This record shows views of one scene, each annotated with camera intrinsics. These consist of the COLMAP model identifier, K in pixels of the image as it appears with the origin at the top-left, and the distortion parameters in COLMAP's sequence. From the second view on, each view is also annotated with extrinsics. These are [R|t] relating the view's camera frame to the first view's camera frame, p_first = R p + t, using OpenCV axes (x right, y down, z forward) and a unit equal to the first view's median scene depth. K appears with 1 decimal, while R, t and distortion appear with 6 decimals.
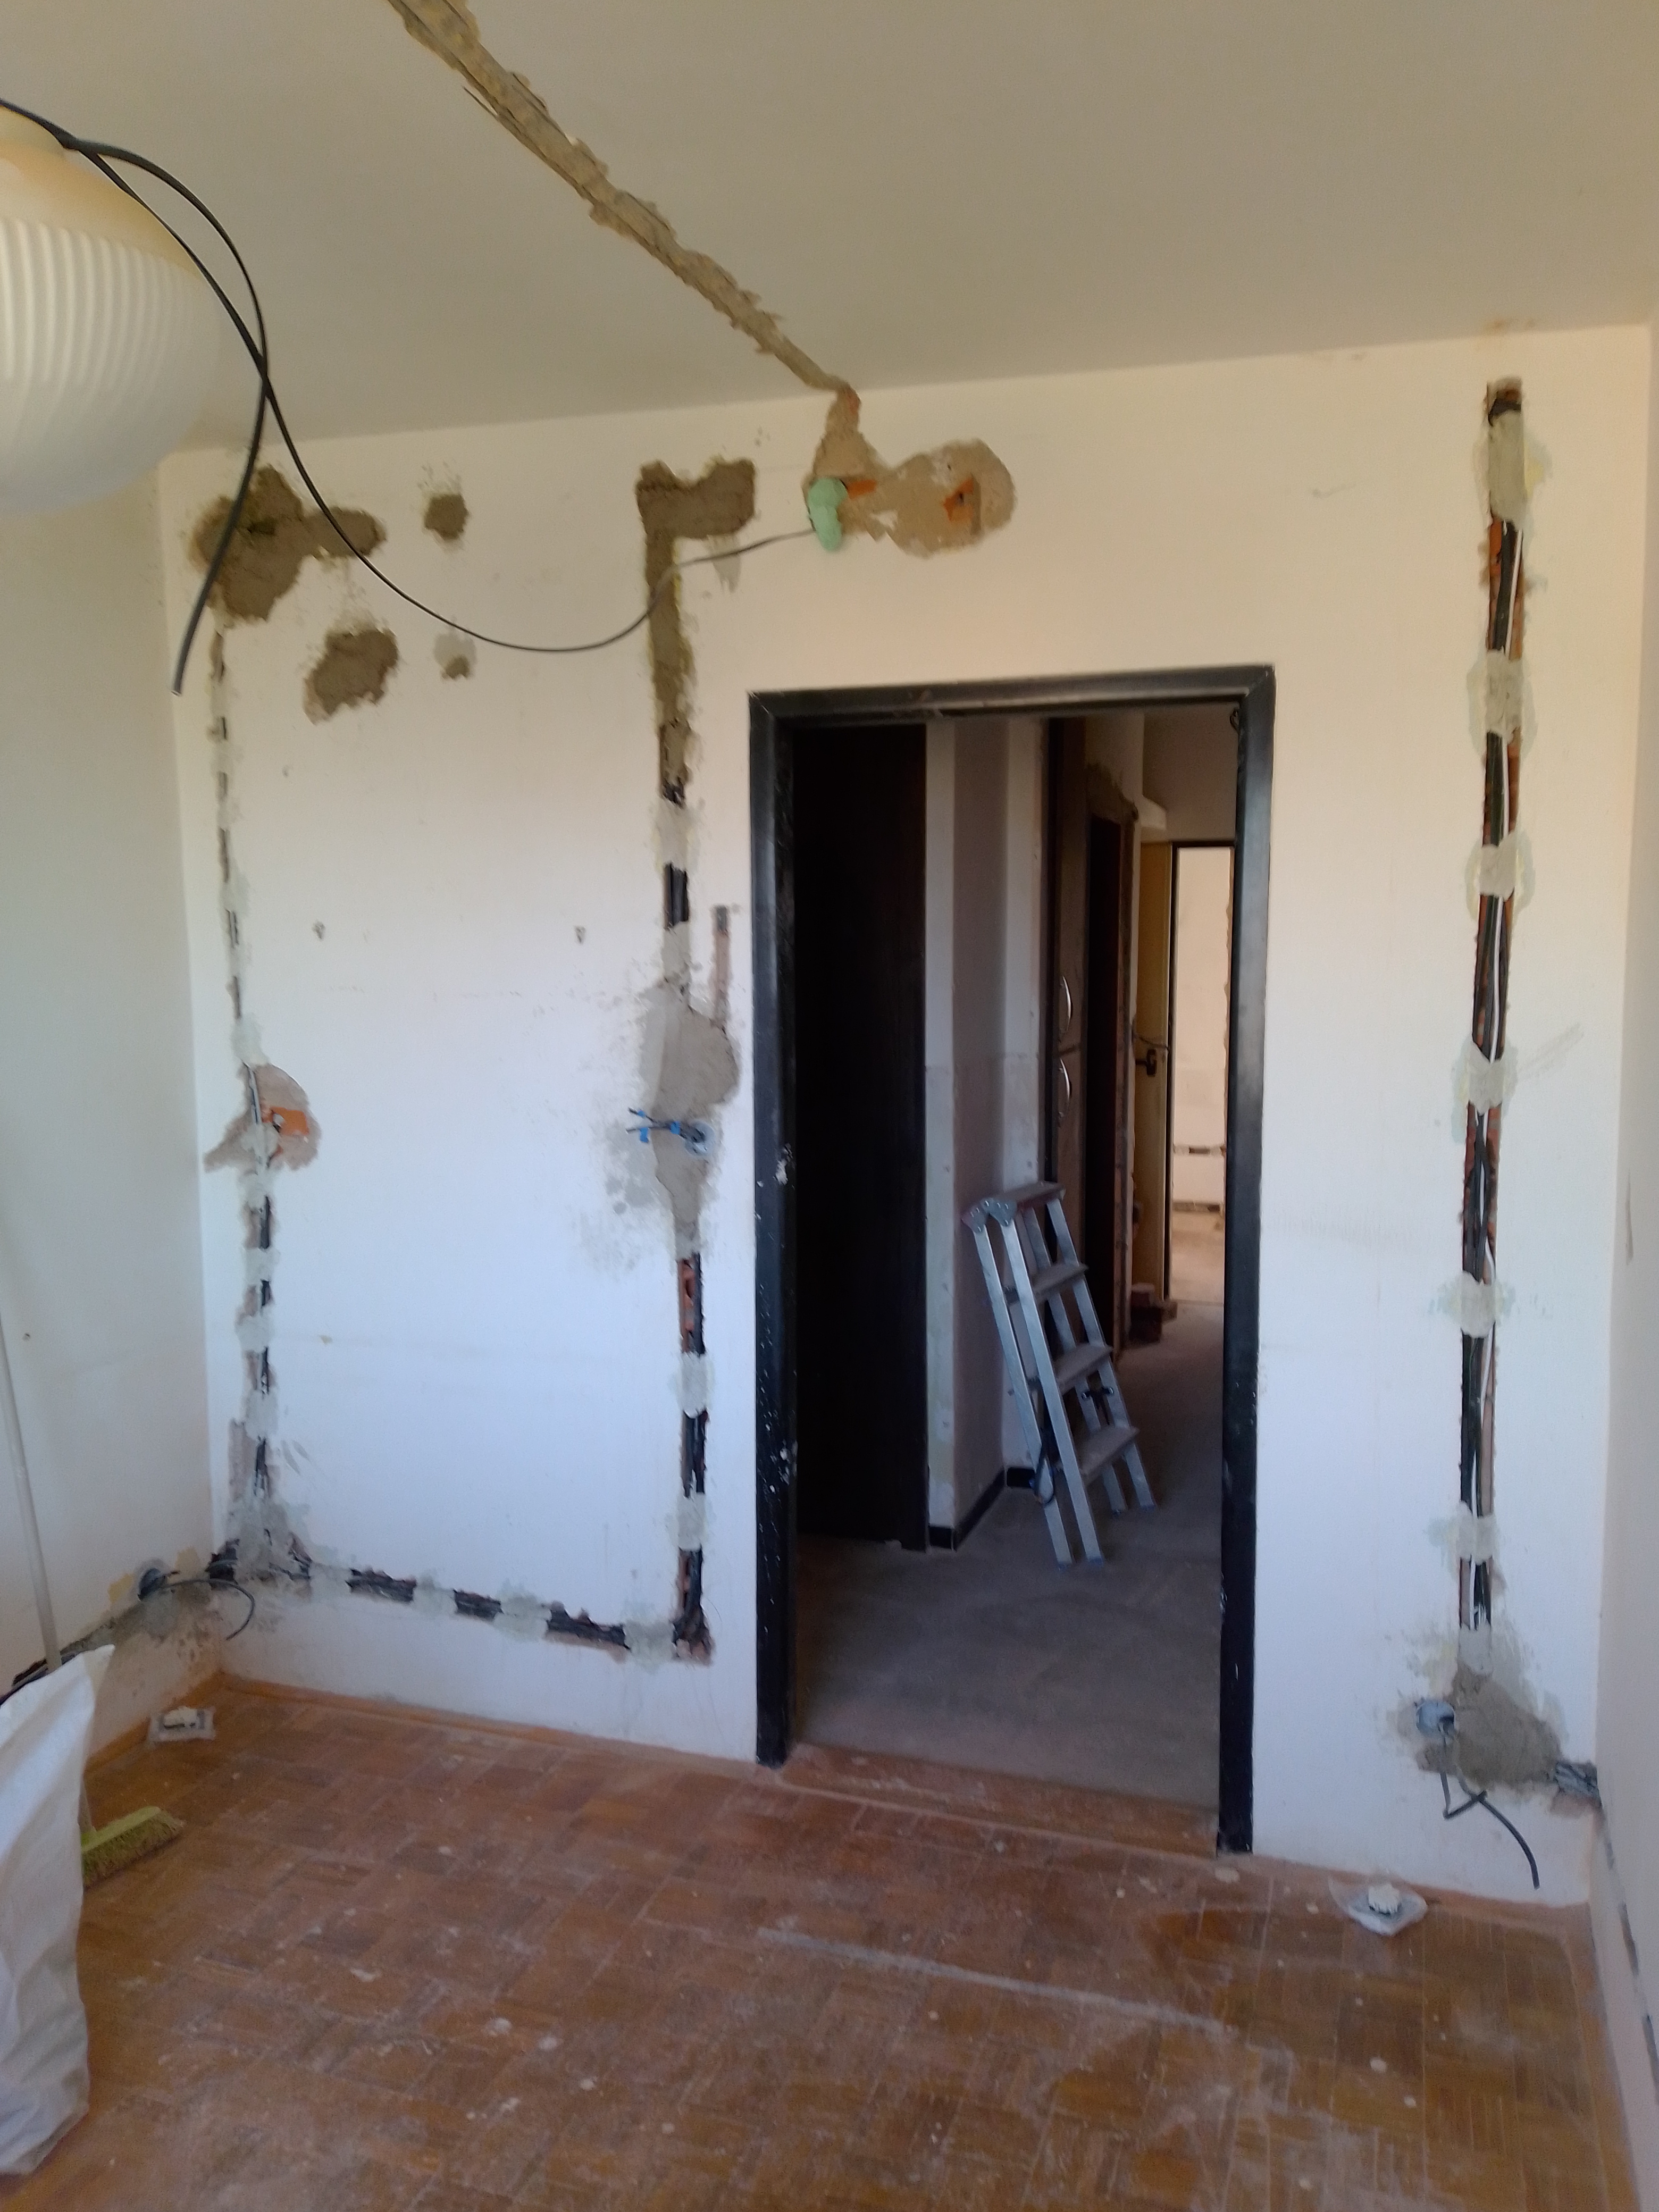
lens RADIAL K [[1649.5, 0, 835.0], [0, 1649.5, 1108.9], [0, 0, 1]] dist [0.116887, -0.180006]
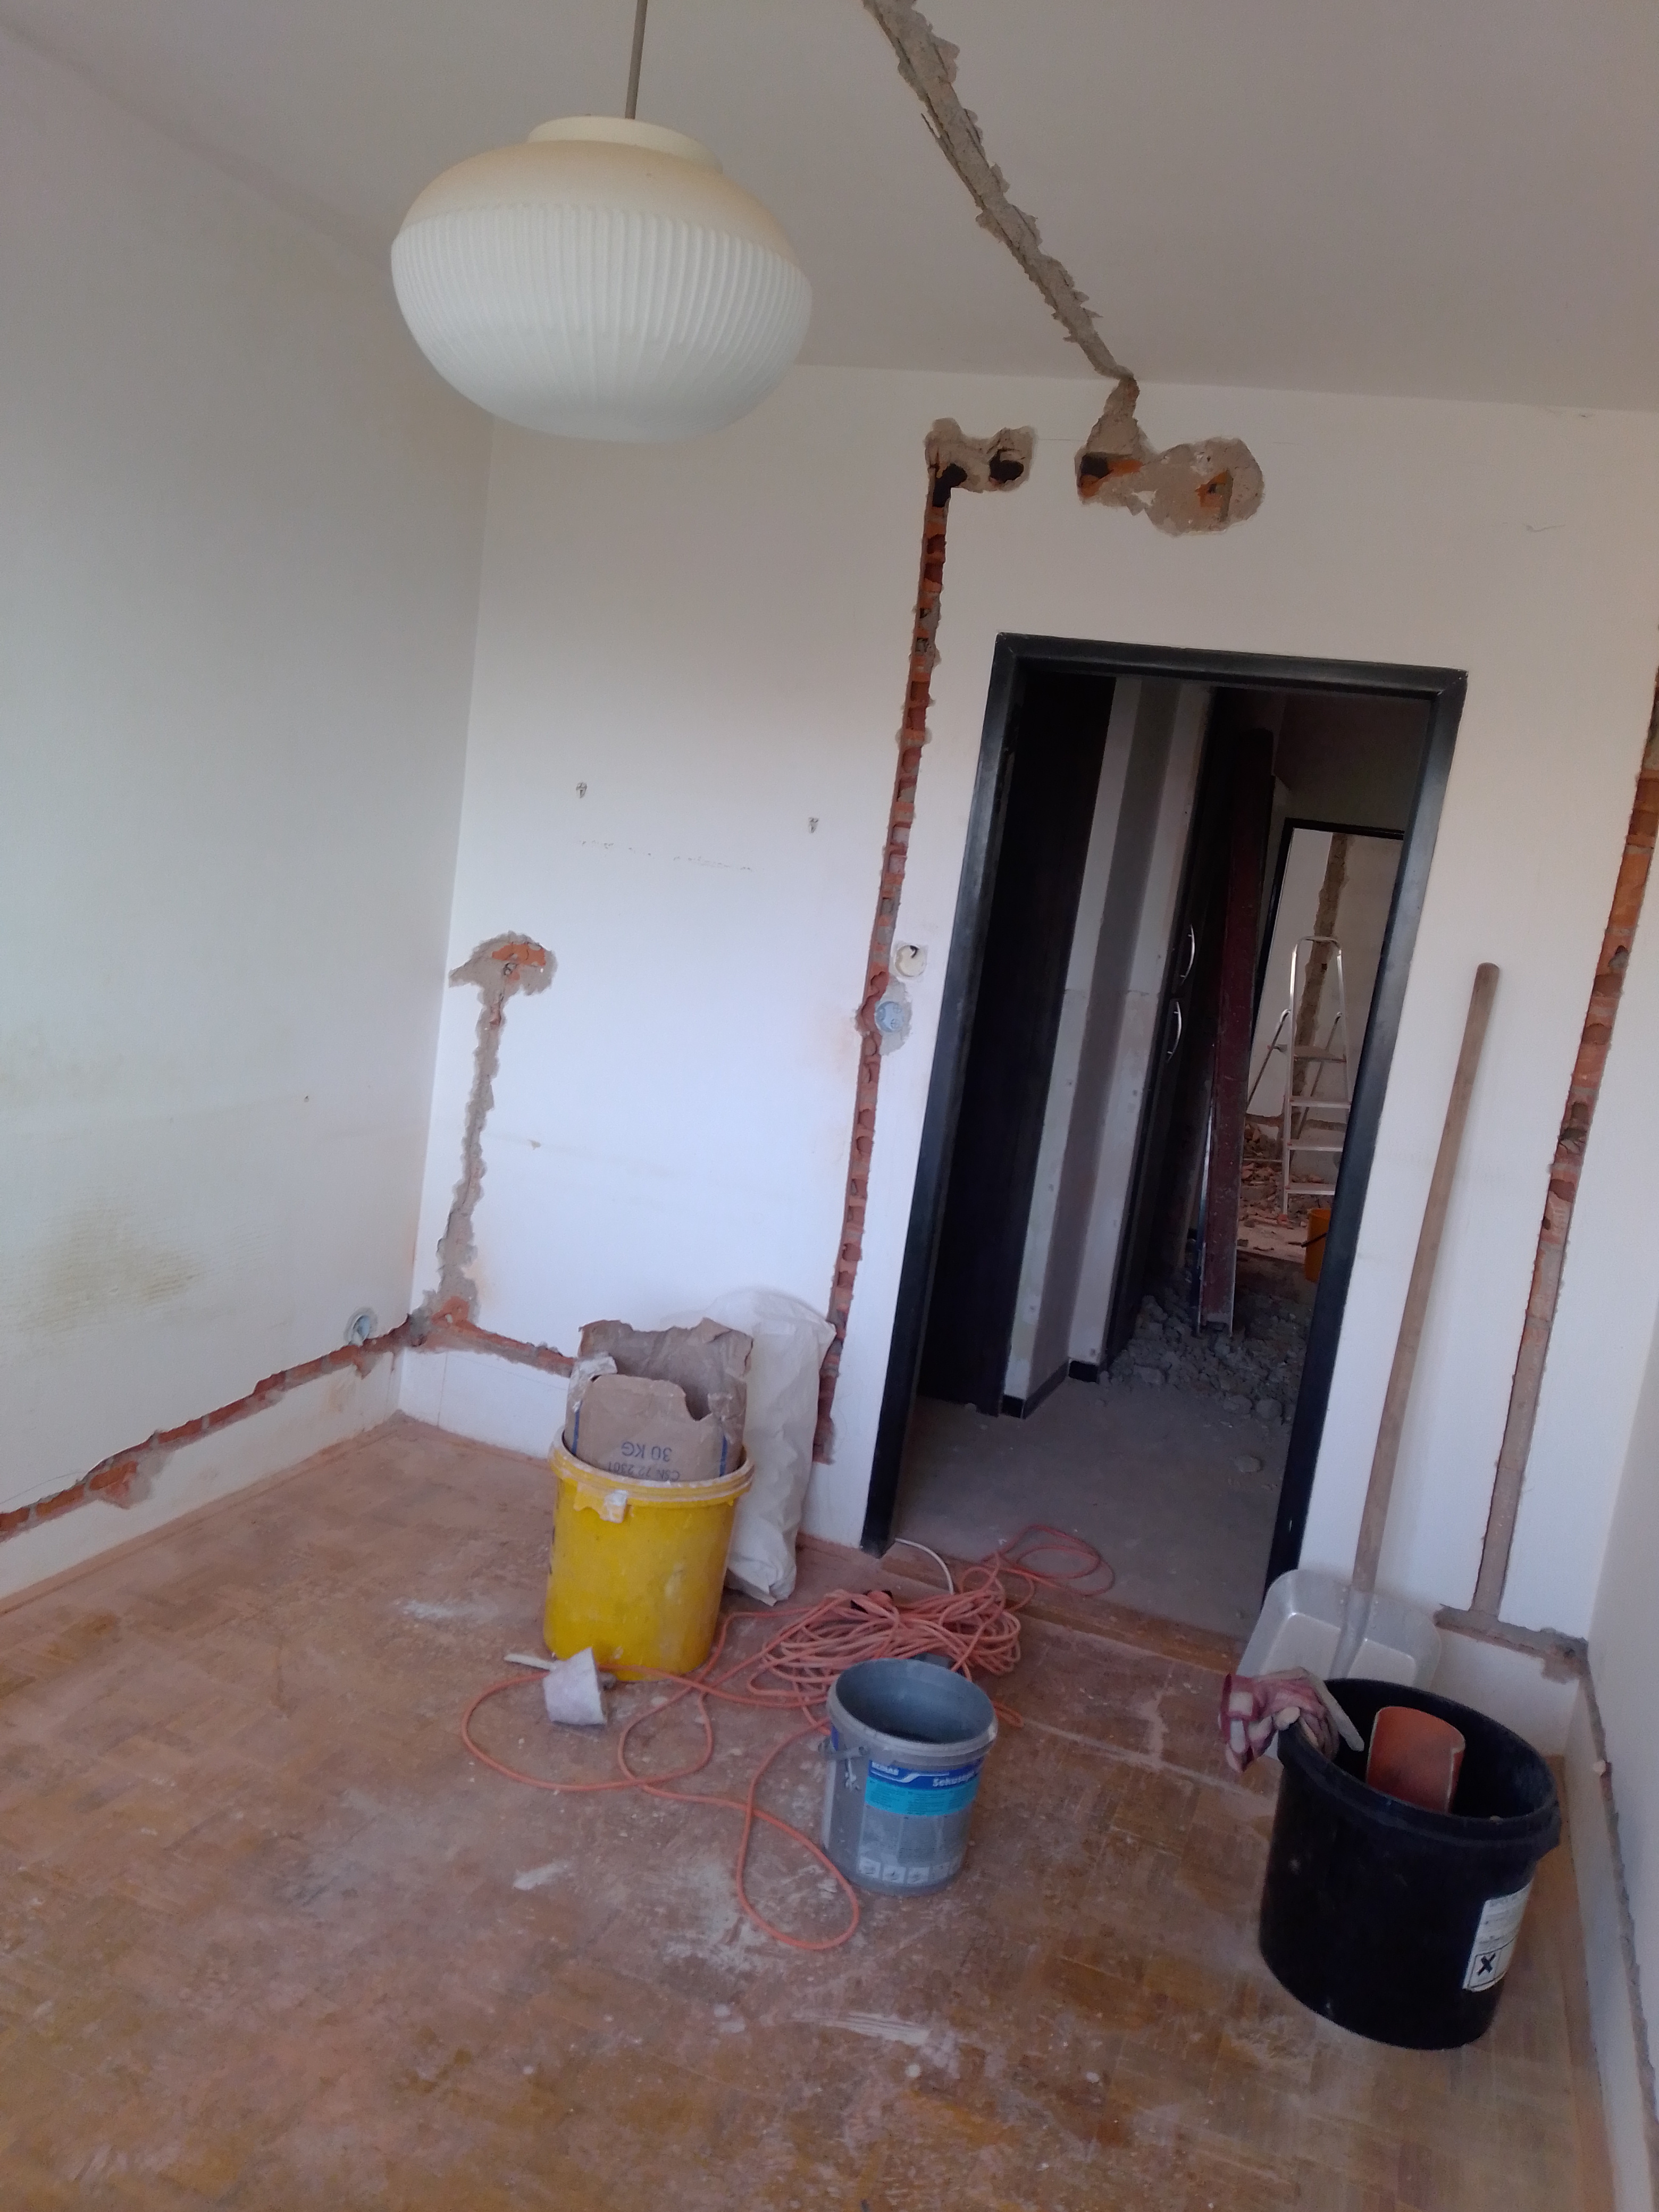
lens RADIAL K [[1579.2, 0, 864.8], [0, 1579.2, 1105.7], [0, 0, 1]] dist [0.081803, -0.119221]
pose [[0.989450, 0.143431, -0.020385, -0.078321], [-0.142277, 0.988571, 0.049838, 0.031756], [0.027300, -0.046412, 0.998549, -0.117305]]
